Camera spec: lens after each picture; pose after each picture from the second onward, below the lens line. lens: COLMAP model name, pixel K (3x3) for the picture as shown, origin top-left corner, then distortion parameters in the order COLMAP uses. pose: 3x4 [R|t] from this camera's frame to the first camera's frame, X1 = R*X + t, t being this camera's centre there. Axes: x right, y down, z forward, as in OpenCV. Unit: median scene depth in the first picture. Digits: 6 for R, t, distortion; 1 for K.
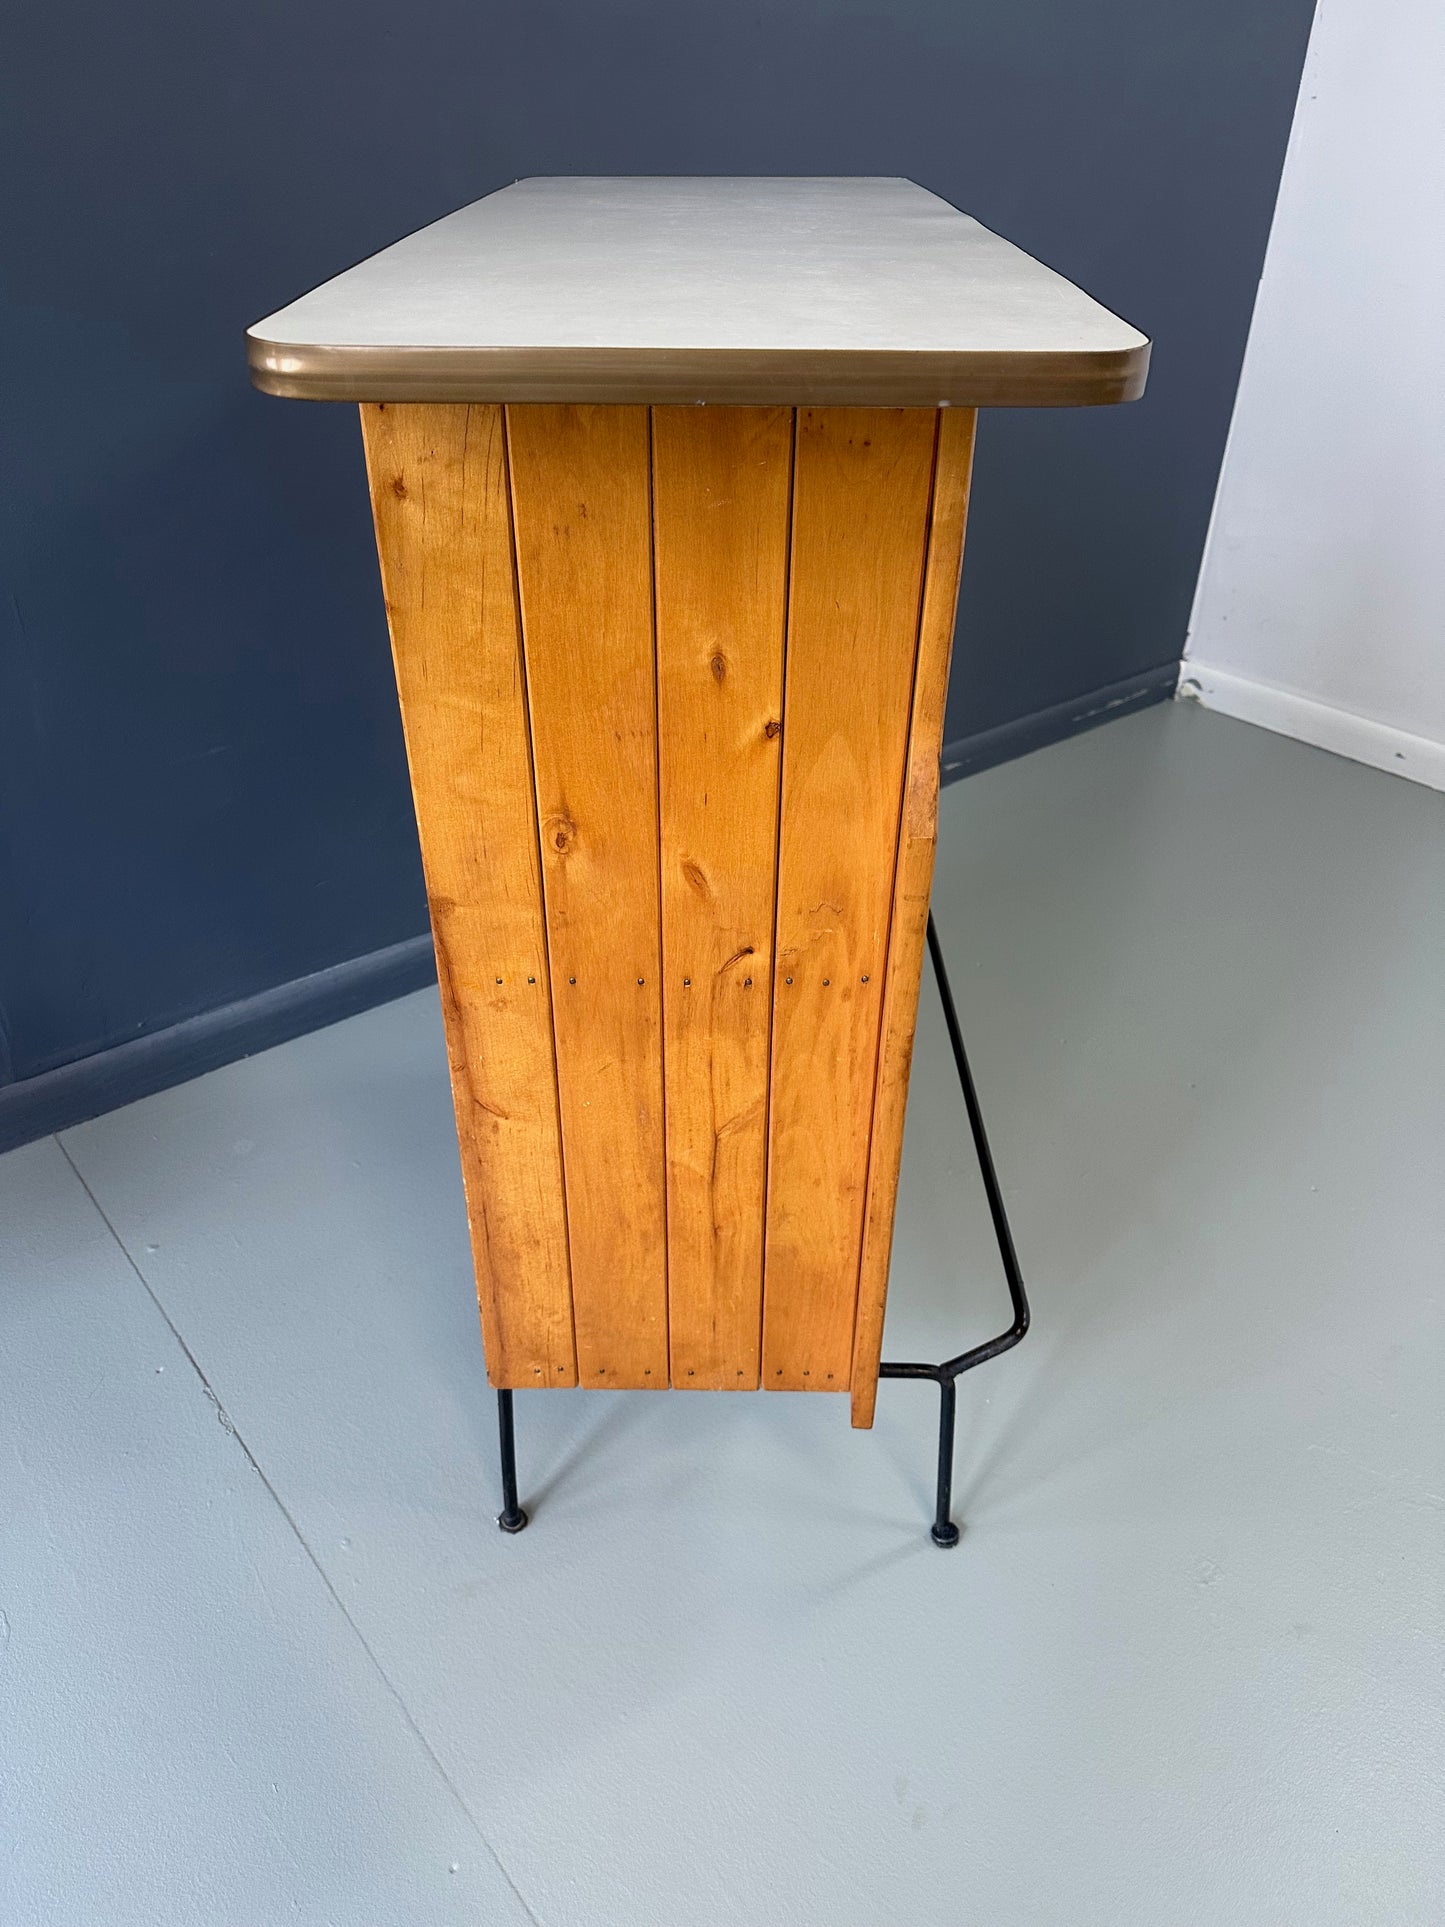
lens RADIAL K [[1413.2, 0, 722.5], [0, 1413.2, 963.5], [0, 0, 1]] dist [0.122237, -0.217226]
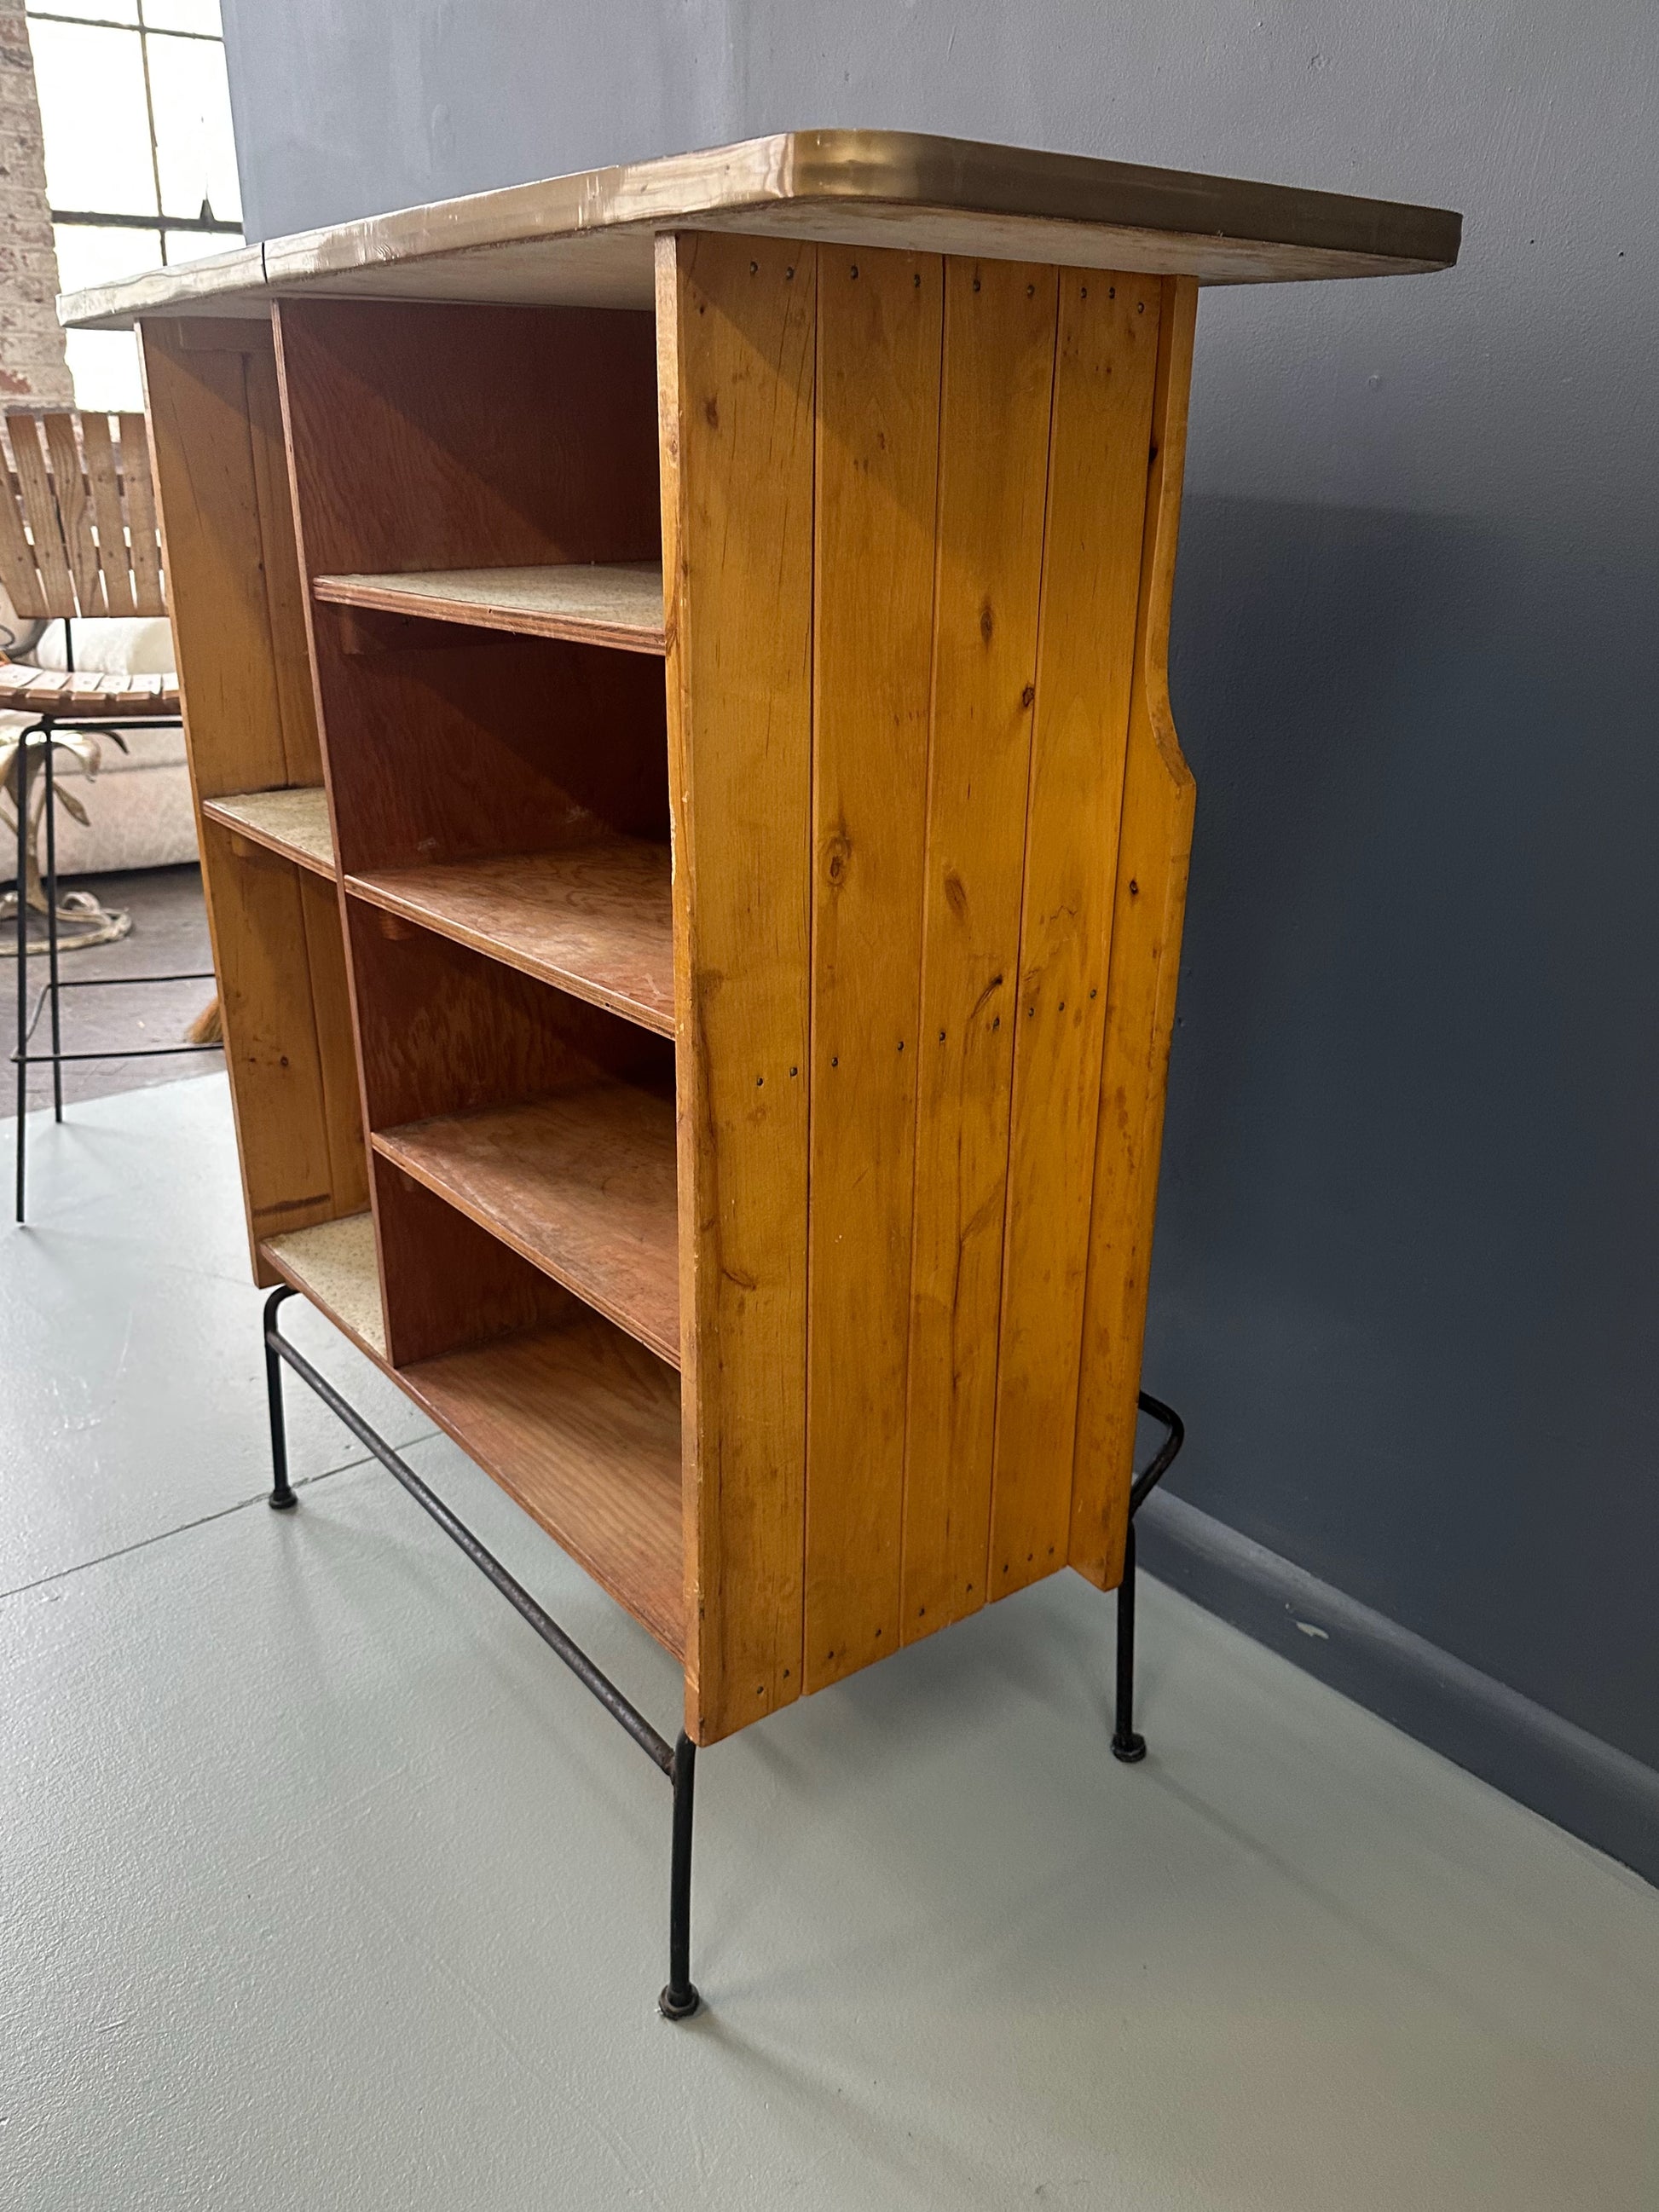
lens RADIAL K [[1622.3, 0, 829.5], [0, 1622.3, 1106.0], [0, 0, 1]] dist [0.122237, -0.217226]
pose [[0.808916, -0.217532, 0.546200, -0.620318], [0.342711, 0.929334, -0.137429, 0.162497], [-0.477708, 0.298358, 0.826304, 0.223025]]
